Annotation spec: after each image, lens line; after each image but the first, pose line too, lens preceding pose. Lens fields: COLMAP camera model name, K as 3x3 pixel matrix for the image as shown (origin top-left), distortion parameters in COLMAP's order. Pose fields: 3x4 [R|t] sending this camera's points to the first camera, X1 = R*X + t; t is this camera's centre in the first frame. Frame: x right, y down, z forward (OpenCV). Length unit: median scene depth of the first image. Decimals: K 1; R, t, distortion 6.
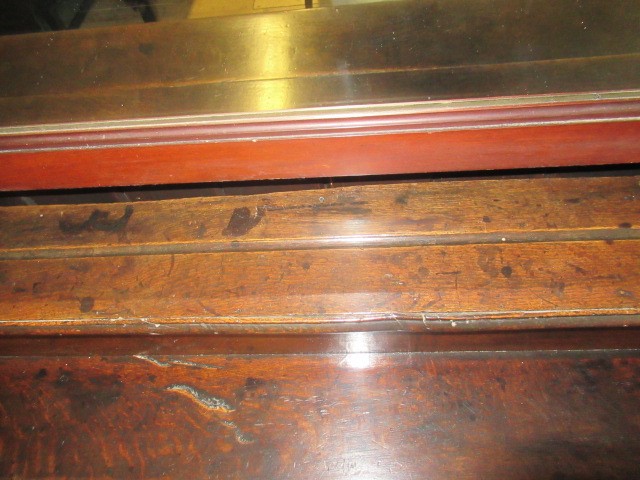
lens RADIAL K [[504.3, 0, 320.9], [0, 504.3, 240.4], [0, 0, 1]] dist [0.002362, -0.000423]
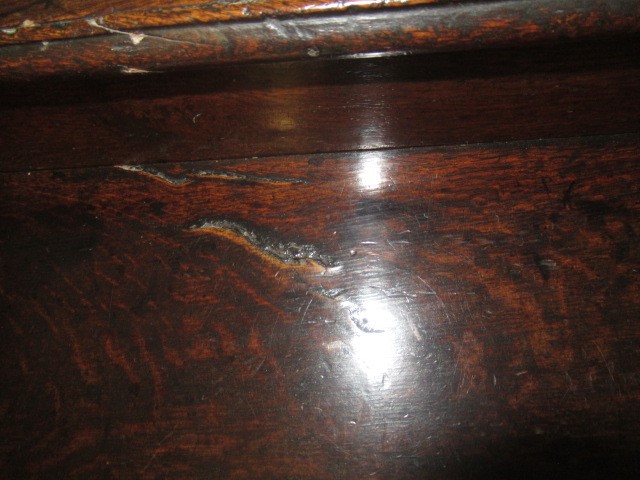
lens RADIAL K [[504.3, 0, 319.9], [0, 504.3, 240.5], [0, 0, 1]] dist [0.002362, -0.000423]
pose [[0.998633, -0.030673, -0.042335, -0.165760], [0.041425, 0.958263, 0.282872, 0.179194], [0.031892, -0.284239, 0.958223, 0.554088]]
